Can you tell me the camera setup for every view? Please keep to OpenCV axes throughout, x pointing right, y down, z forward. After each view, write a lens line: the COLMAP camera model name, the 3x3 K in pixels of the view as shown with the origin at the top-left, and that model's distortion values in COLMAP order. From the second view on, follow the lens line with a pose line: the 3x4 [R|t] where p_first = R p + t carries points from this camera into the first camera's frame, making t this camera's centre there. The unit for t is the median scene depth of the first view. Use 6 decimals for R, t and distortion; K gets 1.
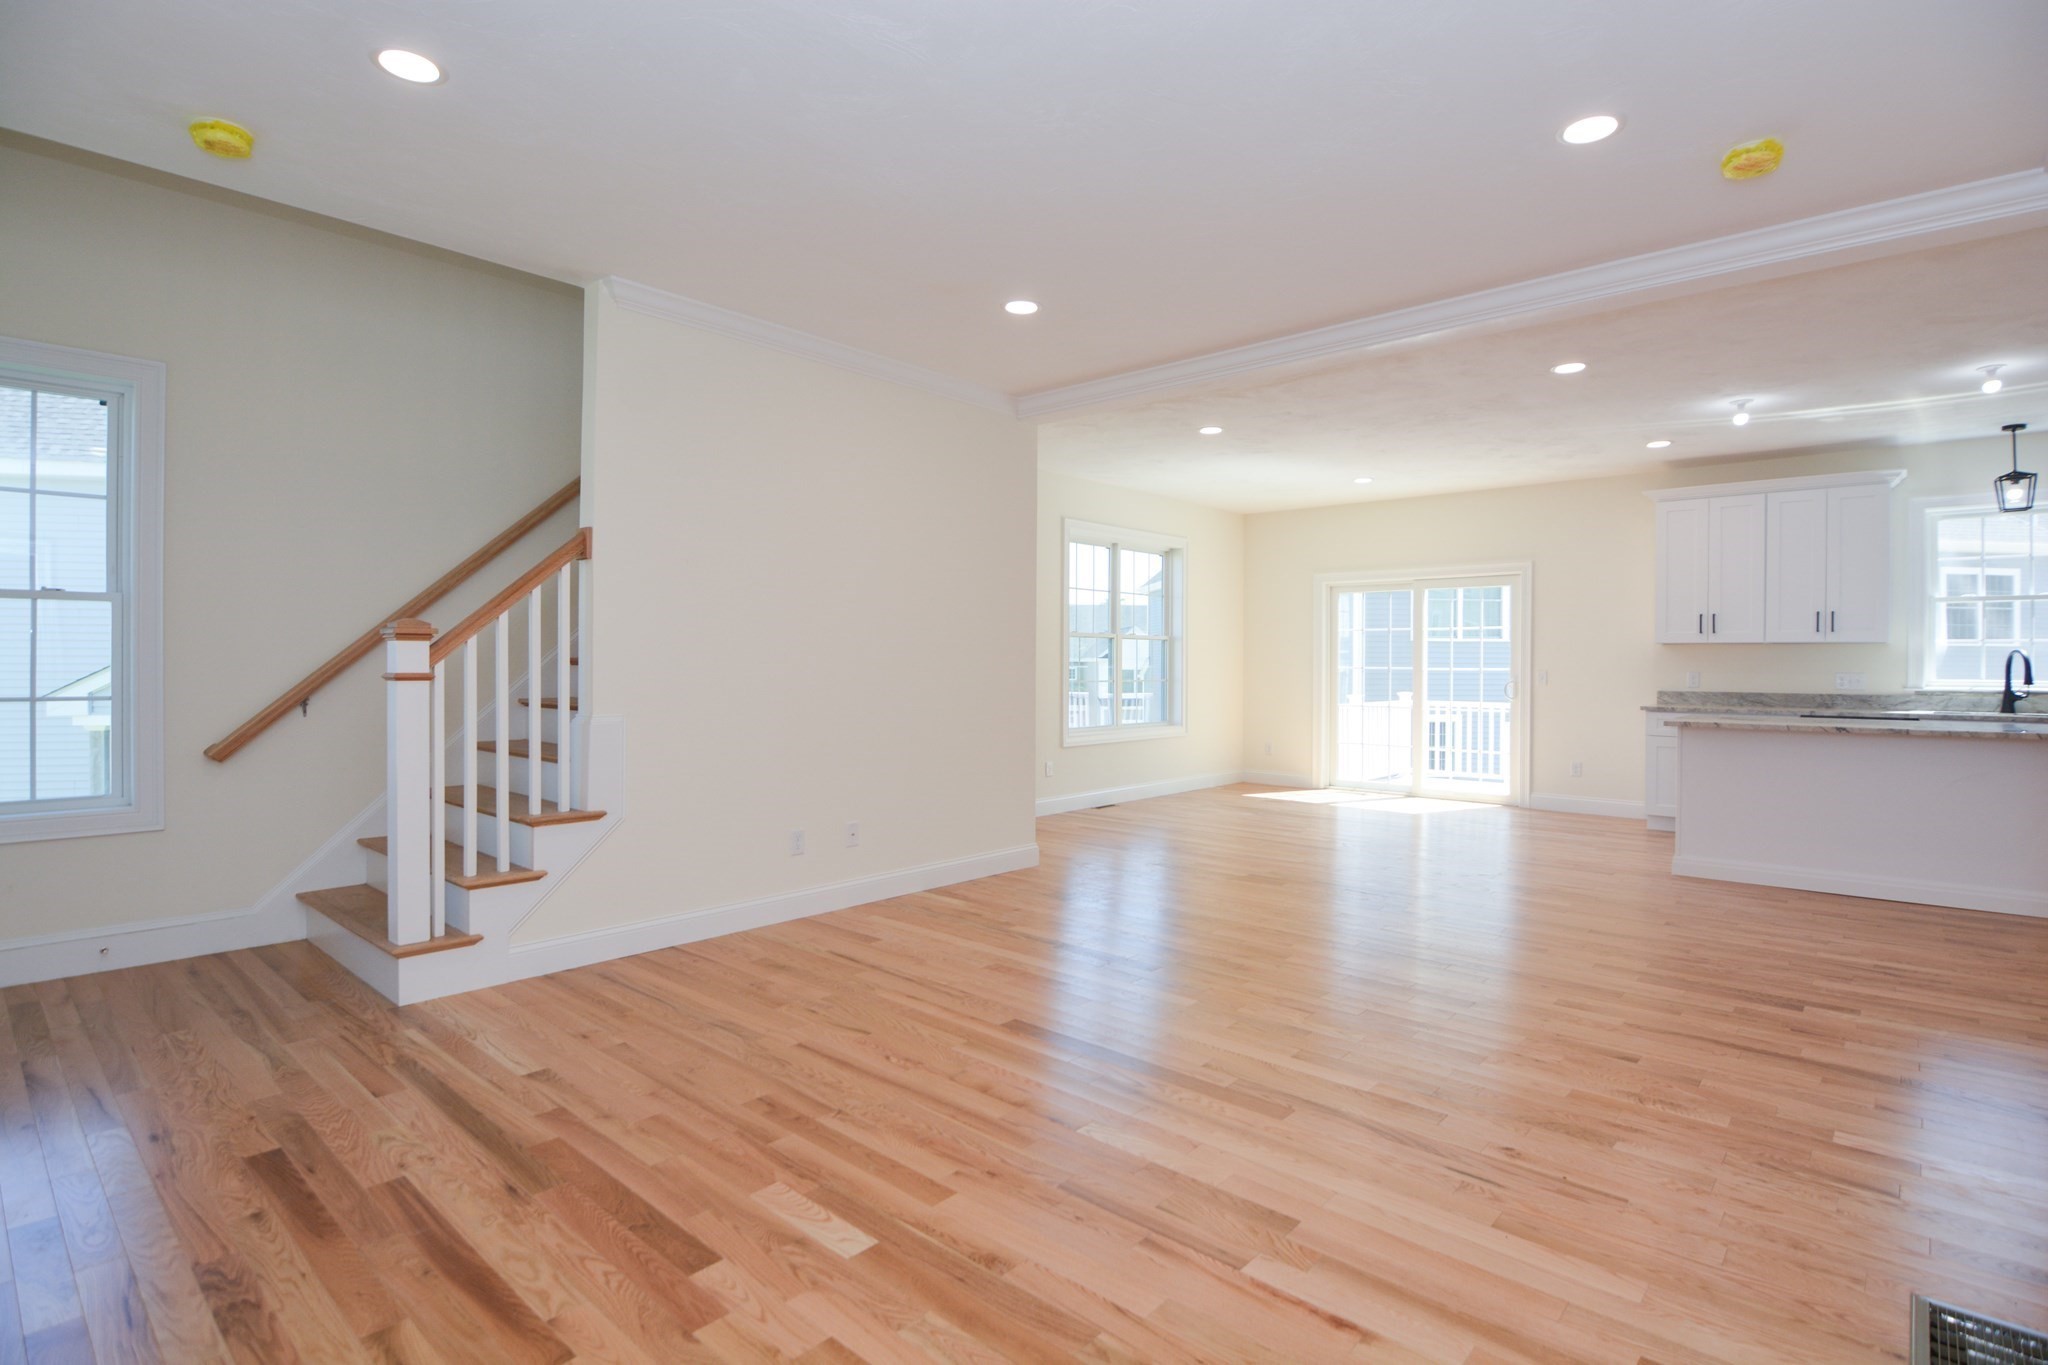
lens RADIAL K [[1027.5, 0, 1024.0], [0, 1027.5, 682.5], [0, 0, 1]] dist [-0.002068, -0.000135]
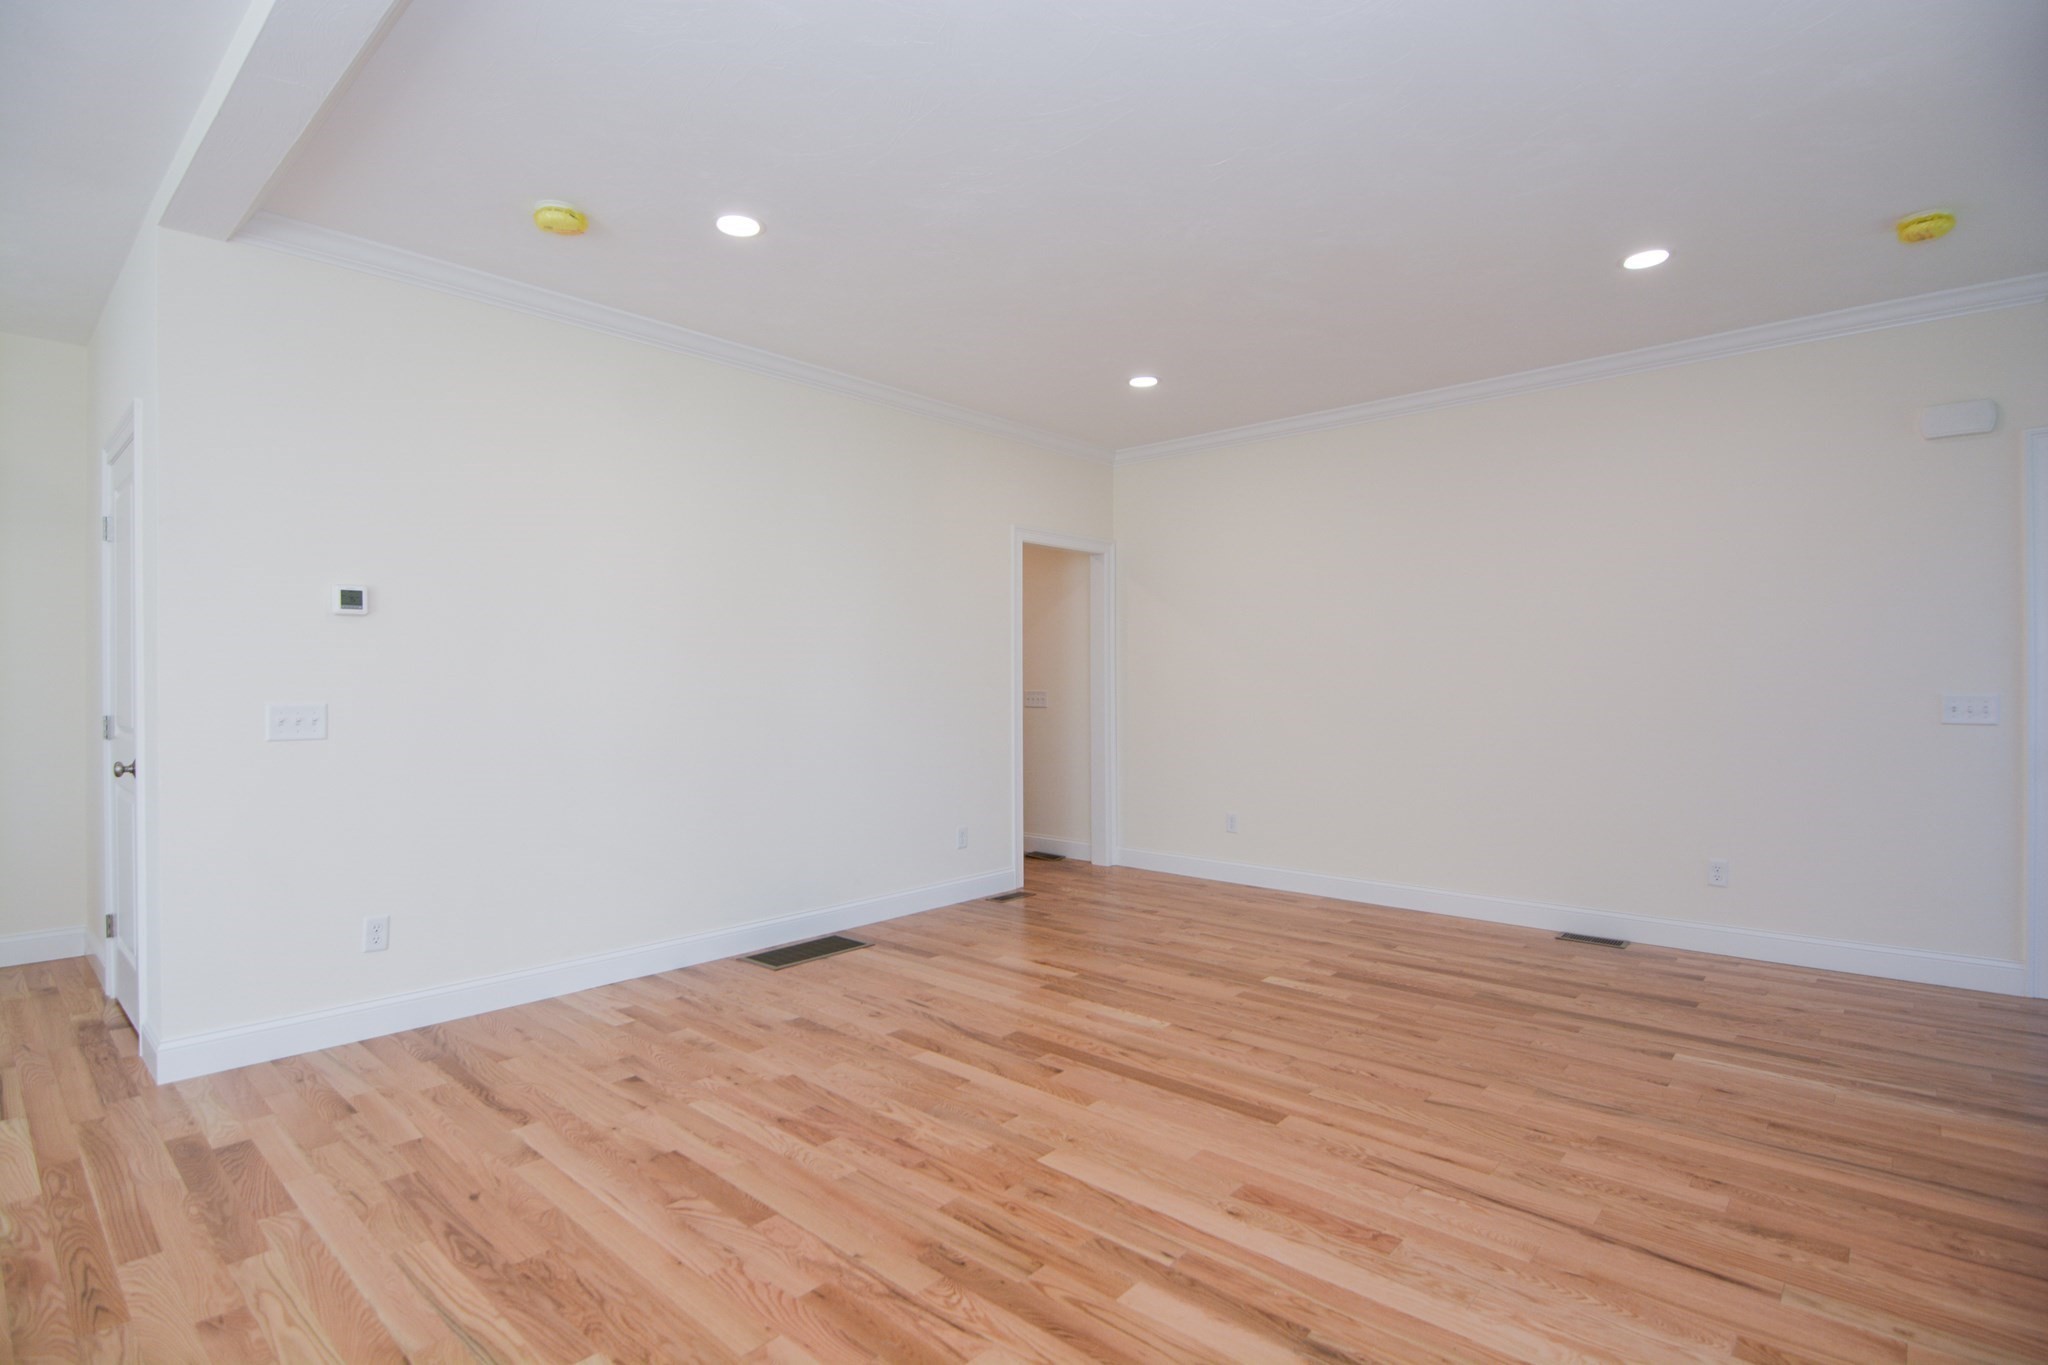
lens RADIAL K [[1027.5, 0, 1024.0], [0, 1027.5, 682.5], [0, 0, 1]] dist [-0.002068, -0.000135]
pose [[-0.999998, -0.001757, 0.001315, 0.232258], [-0.001740, 0.999924, 0.012165, -0.035954], [-0.001337, 0.012163, -0.999925, 2.226406]]
